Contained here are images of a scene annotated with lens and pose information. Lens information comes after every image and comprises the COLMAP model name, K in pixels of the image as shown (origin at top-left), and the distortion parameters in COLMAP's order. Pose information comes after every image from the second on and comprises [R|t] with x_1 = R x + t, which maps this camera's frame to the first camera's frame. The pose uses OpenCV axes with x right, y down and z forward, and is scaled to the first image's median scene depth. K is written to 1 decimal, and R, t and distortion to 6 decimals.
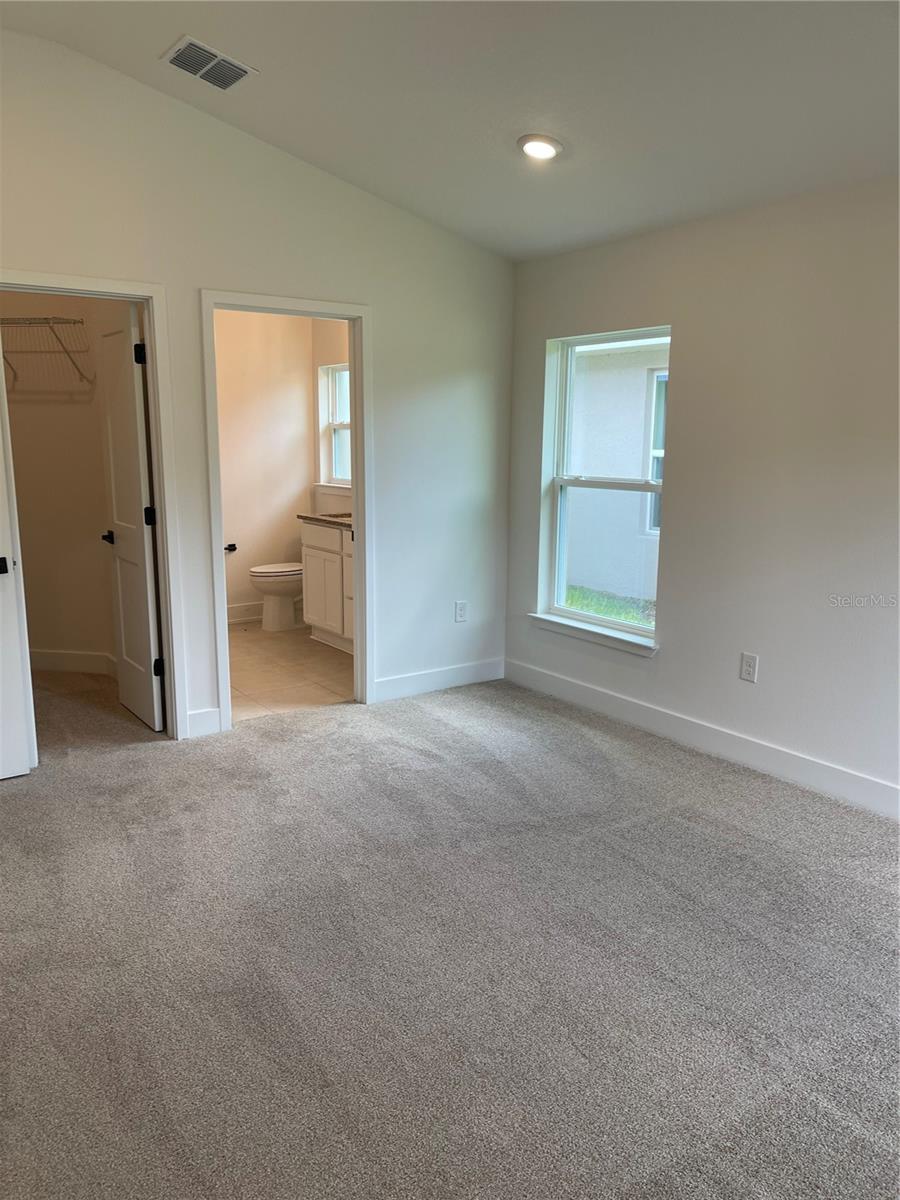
lens RADIAL K [[908.6, 0, 447.0], [0, 908.6, 606.3], [0, 0, 1]] dist [0.055338, -0.061735]
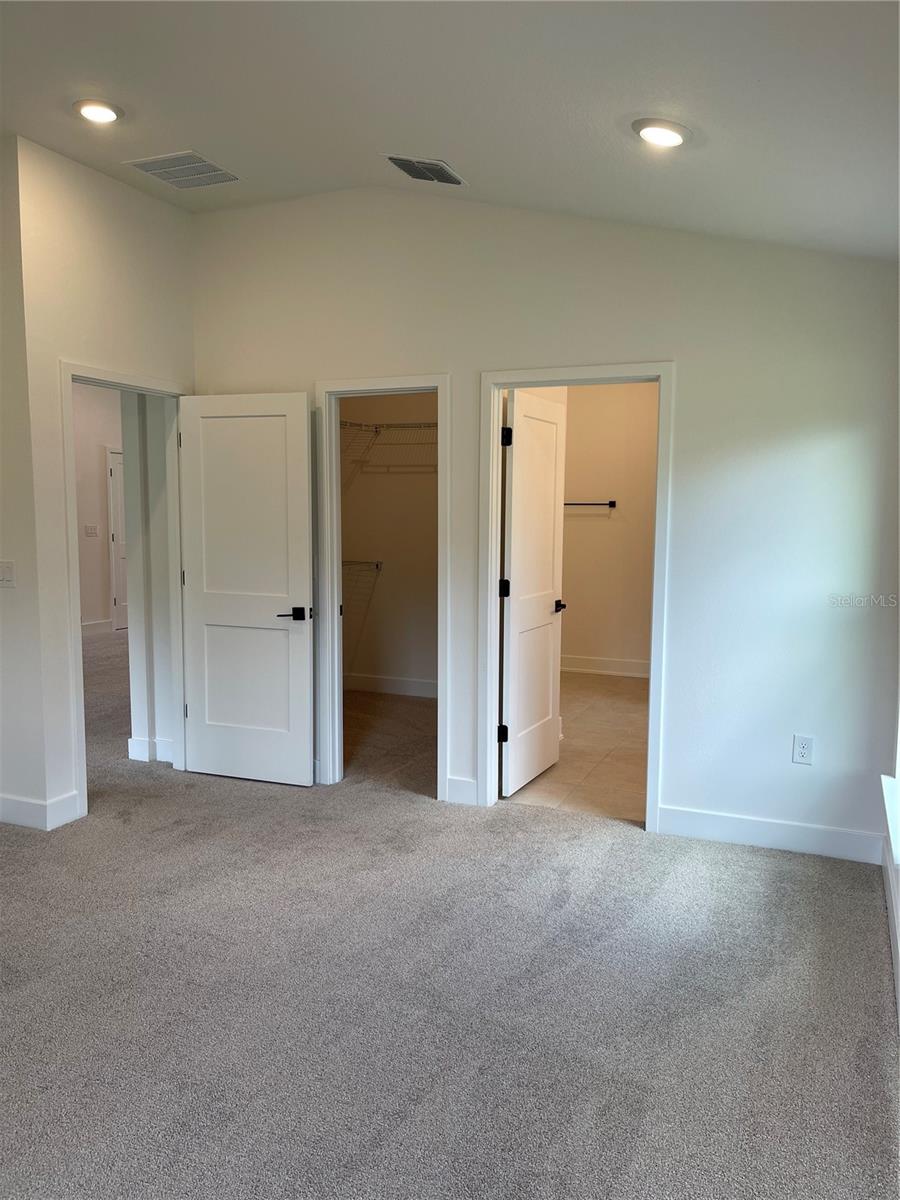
lens RADIAL K [[908.6, 0, 447.0], [0, 908.6, 606.3], [0, 0, 1]] dist [0.055338, -0.061735]
pose [[0.532622, 0.092114, -0.841326, 0.584668], [-0.162148, 0.986752, 0.005385, -0.081892], [0.830675, 0.133551, 0.540502, 0.431909]]
